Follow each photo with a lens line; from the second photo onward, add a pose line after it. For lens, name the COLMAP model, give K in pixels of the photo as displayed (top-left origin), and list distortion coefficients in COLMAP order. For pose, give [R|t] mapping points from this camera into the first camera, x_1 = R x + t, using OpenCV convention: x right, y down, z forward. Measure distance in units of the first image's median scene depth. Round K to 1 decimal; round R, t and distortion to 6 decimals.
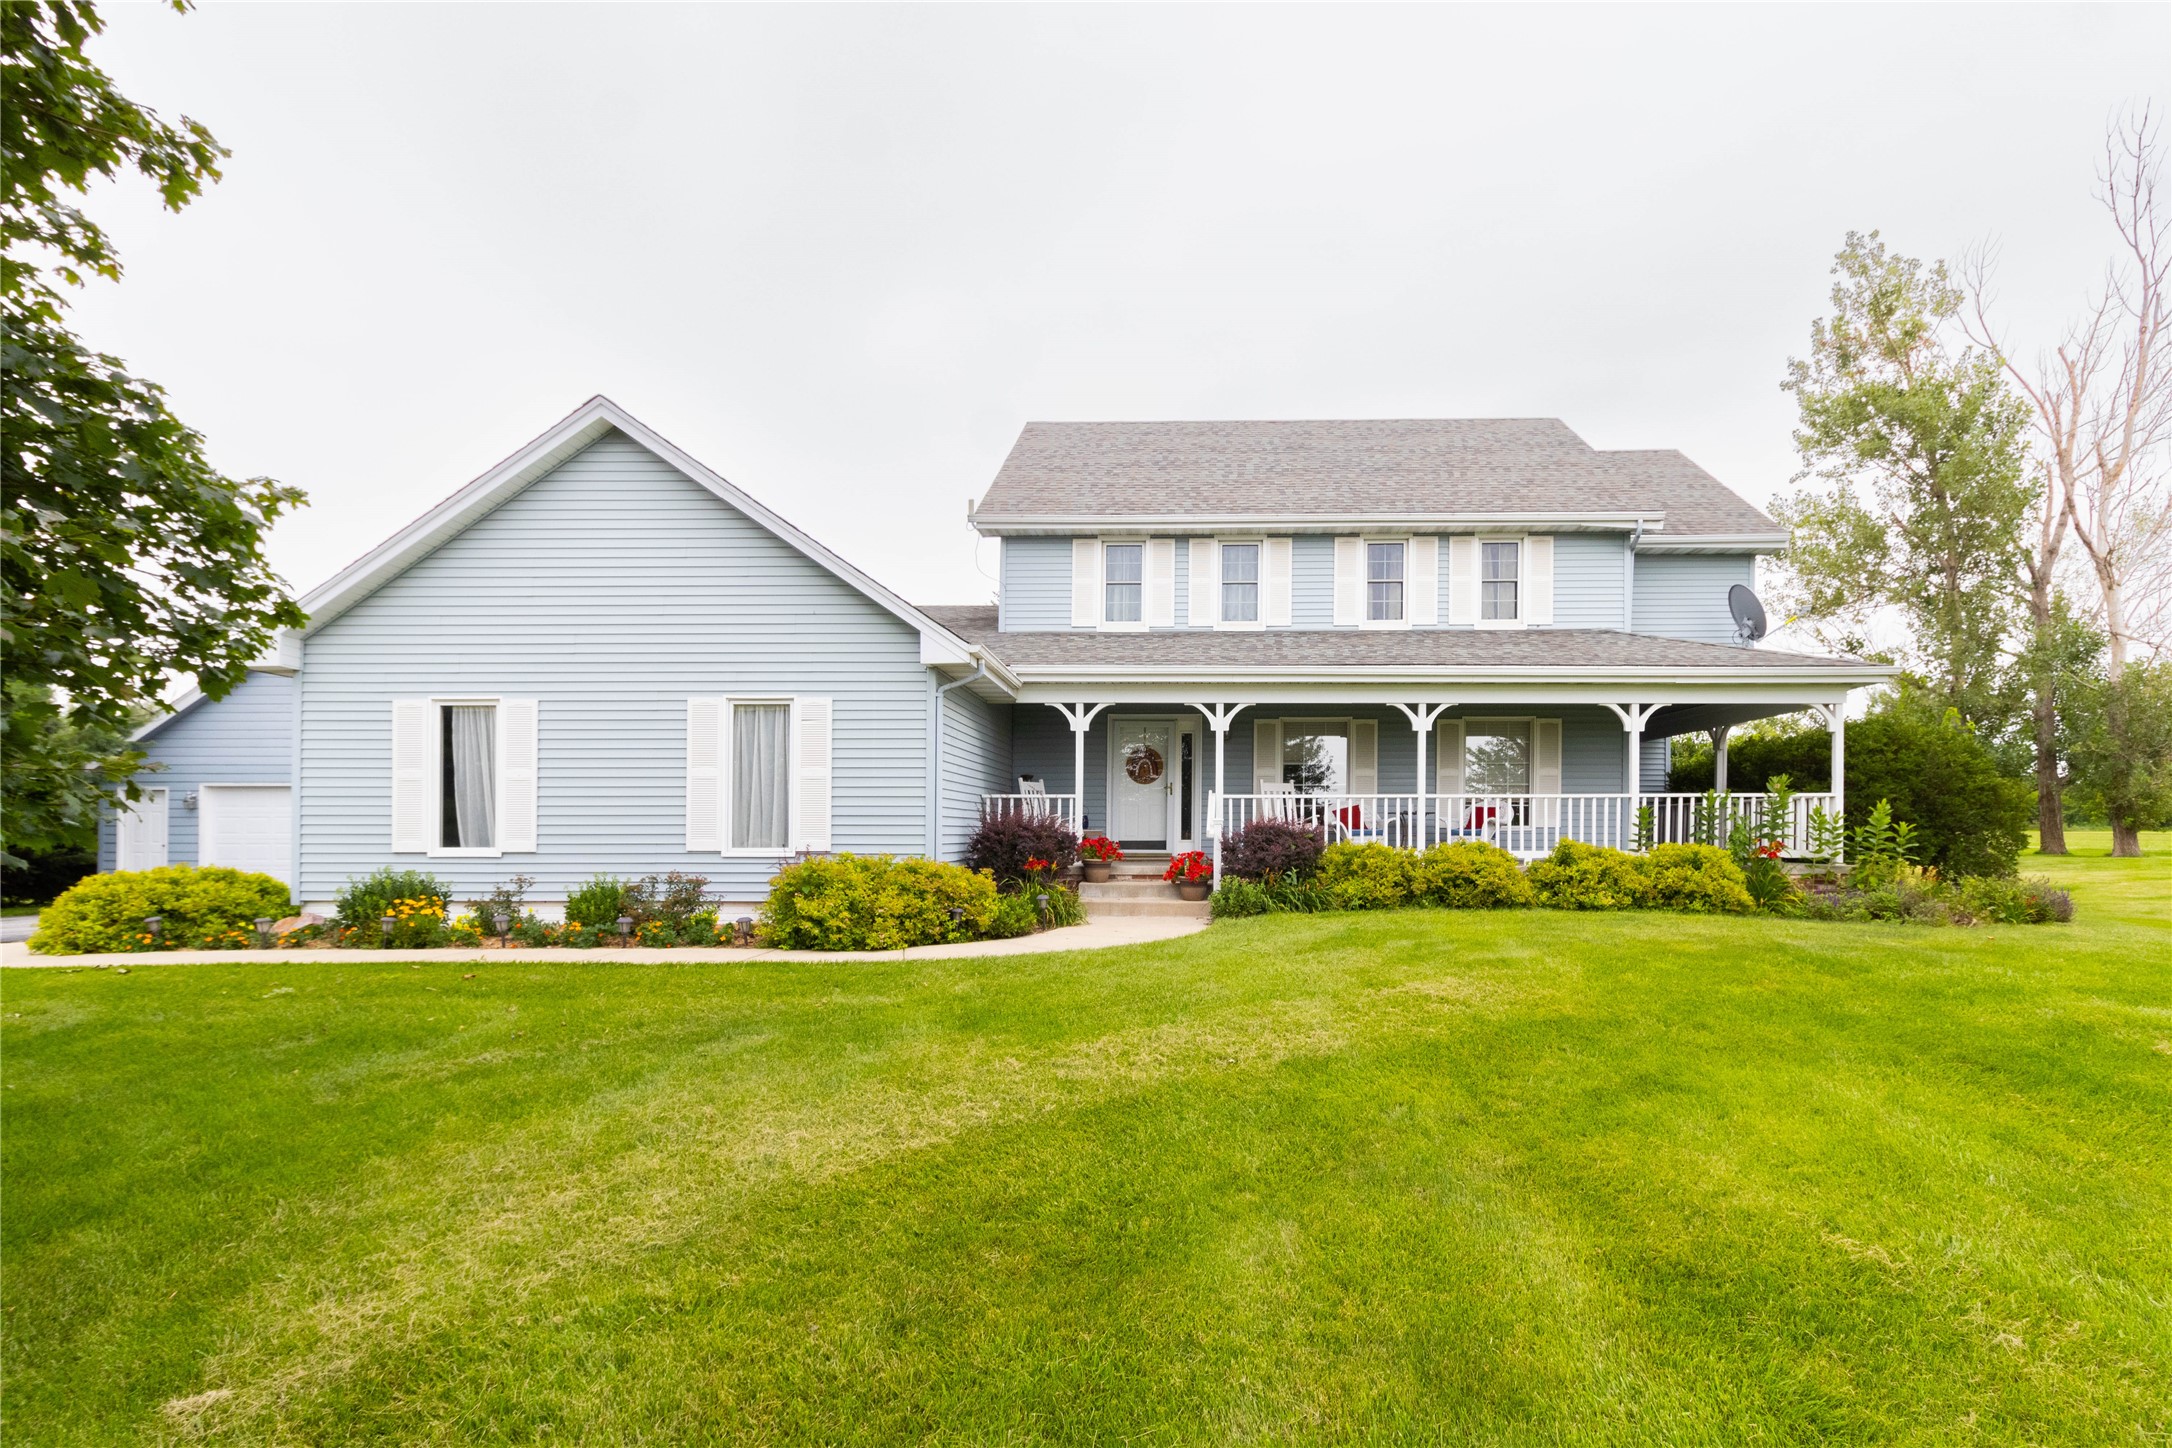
lens RADIAL K [[999.6, 0, 1198.8], [0, 999.6, 807.5], [0, 0, 1]] dist [-0.004282, 0.000328]
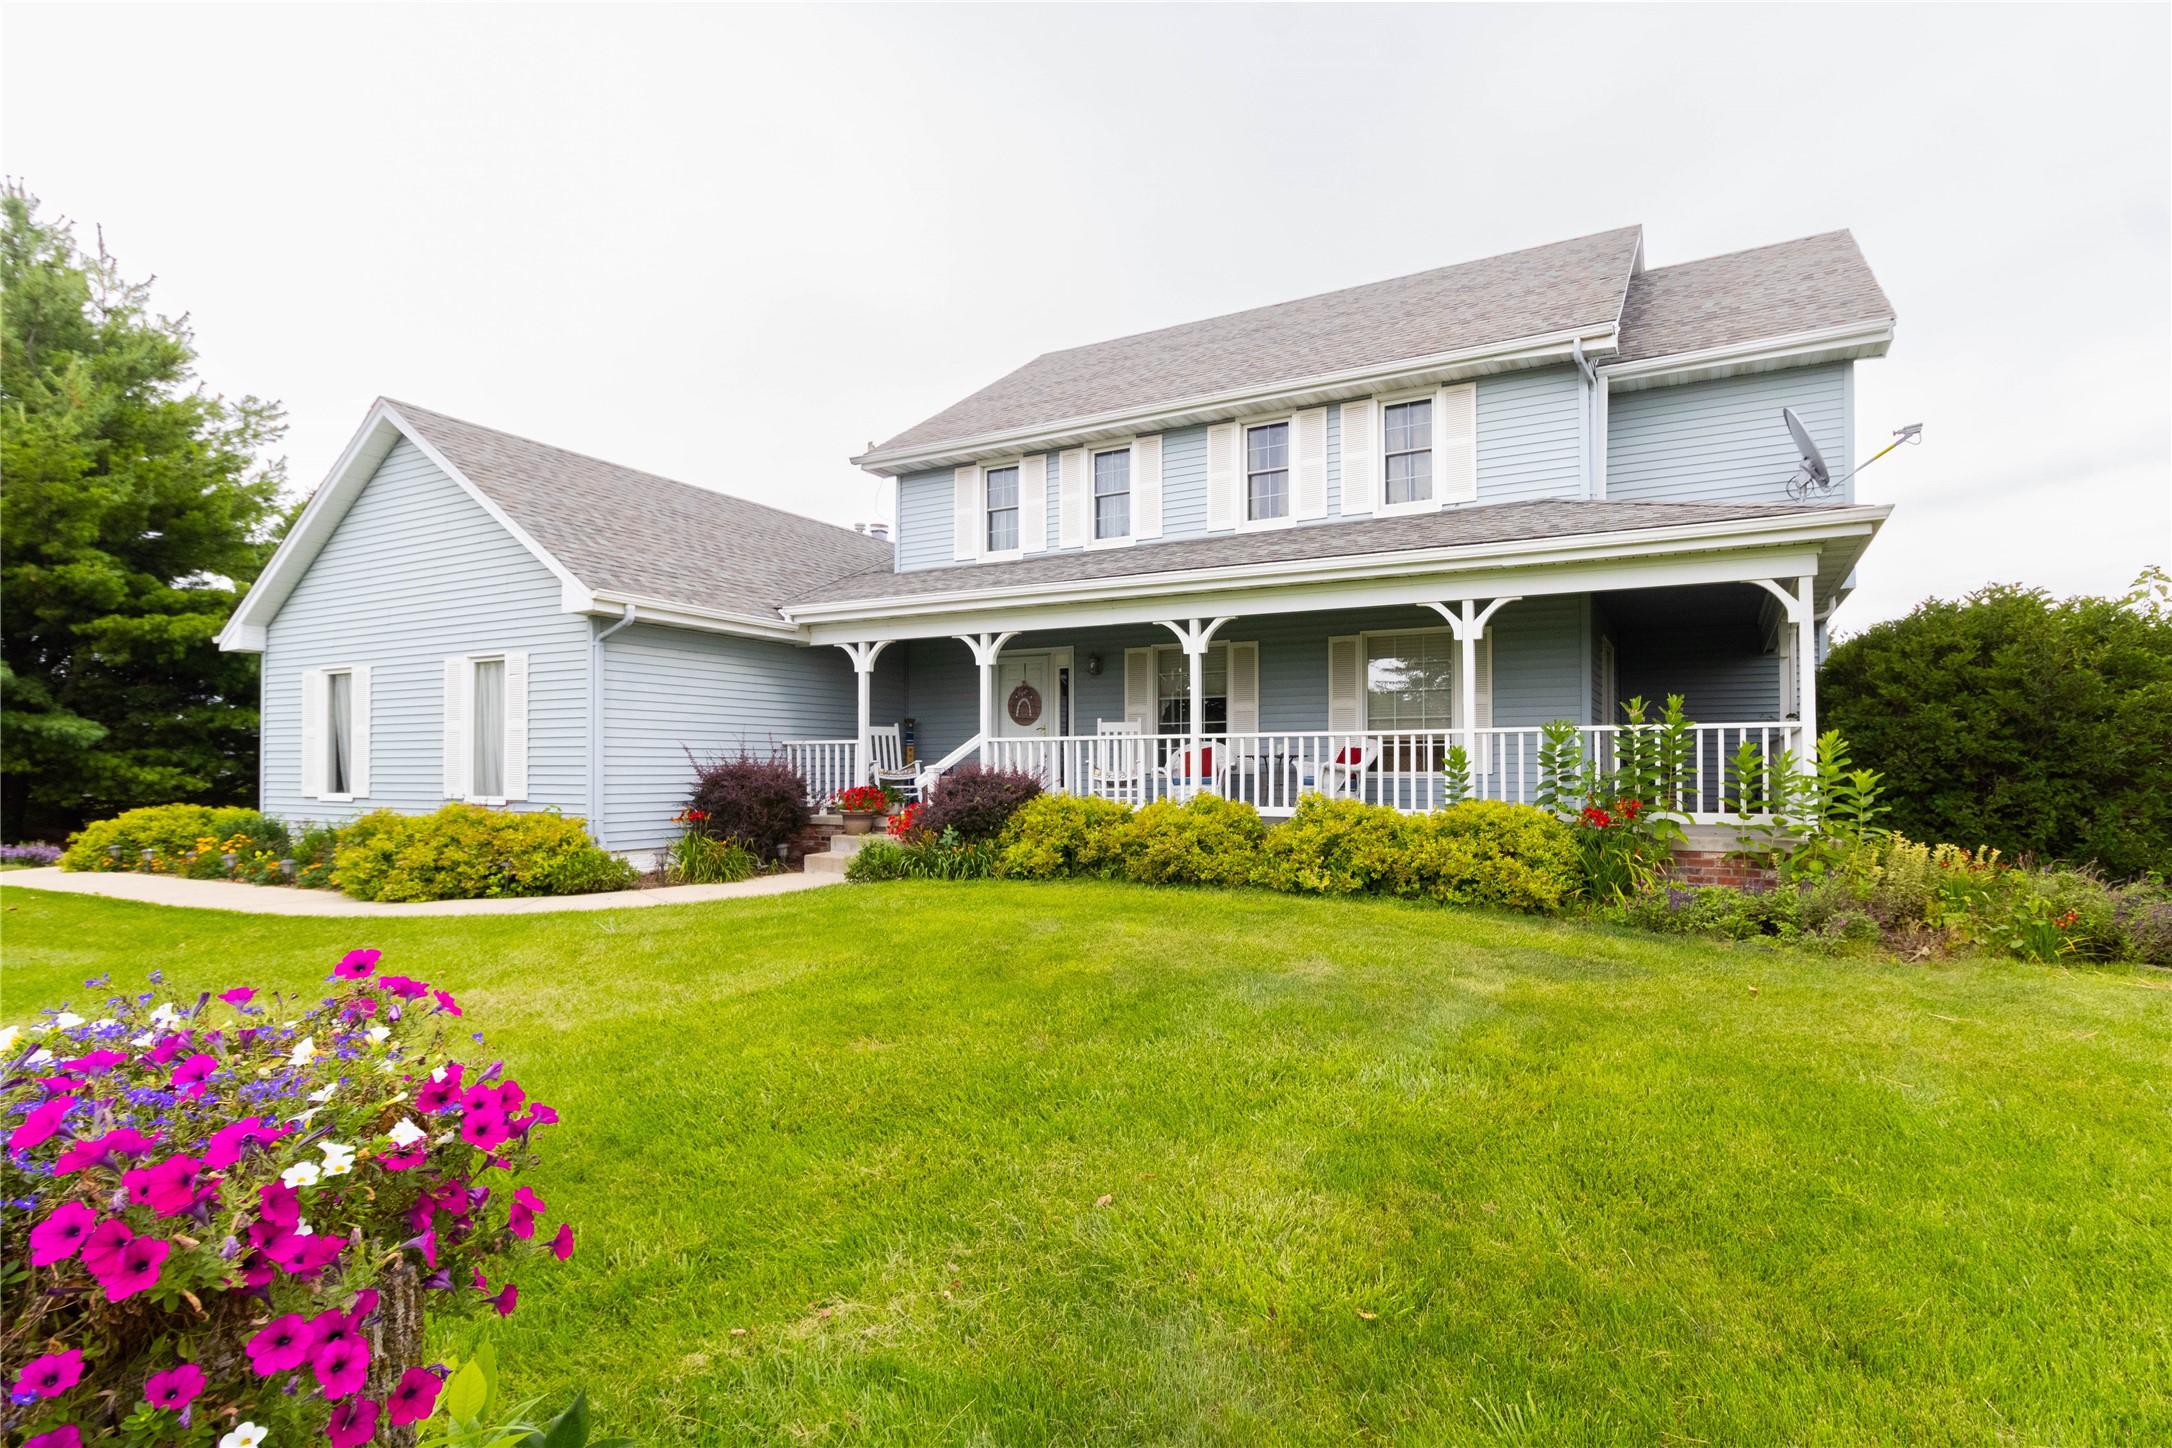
lens RADIAL K [[999.6, 0, 1092.4], [0, 999.6, 731.2], [0, 0, 1]] dist [-0.004282, 0.000328]
pose [[0.907137, -0.017340, -0.420478, 0.404347], [0.011297, 0.999794, -0.016859, -0.002459], [0.420684, 0.010543, 0.907146, 0.207724]]
